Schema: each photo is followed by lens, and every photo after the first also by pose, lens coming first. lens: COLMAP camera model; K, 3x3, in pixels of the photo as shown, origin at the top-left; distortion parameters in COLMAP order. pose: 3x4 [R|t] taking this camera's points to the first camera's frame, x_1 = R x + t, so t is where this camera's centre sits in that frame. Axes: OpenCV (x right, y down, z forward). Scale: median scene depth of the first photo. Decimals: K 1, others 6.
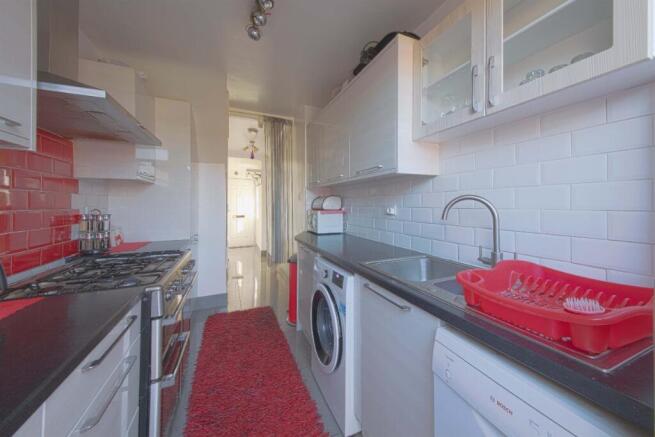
lens RADIAL K [[225.7, 0, 331.9], [0, 225.7, 203.3], [0, 0, 1]] dist [-0.001212, -0.001288]
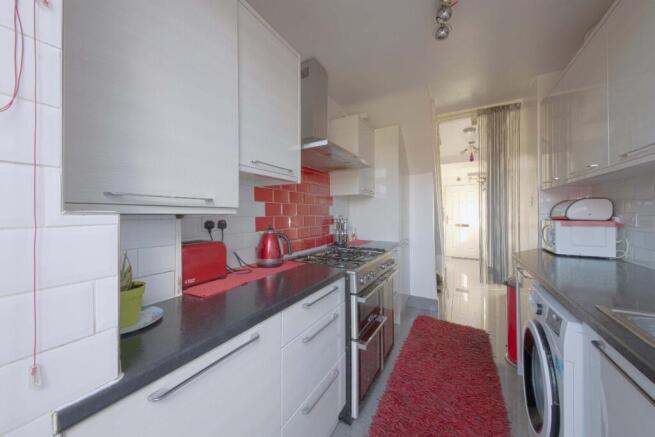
lens RADIAL K [[225.7, 0, 328.5], [0, 225.7, 213.6], [0, 0, 1]] dist [-0.001212, -0.001288]
pose [[0.577569, 0.001689, -0.816340, 0.100219], [0.006132, 0.999961, 0.006407, 0.002153], [0.816319, -0.008706, 0.577536, 0.030944]]
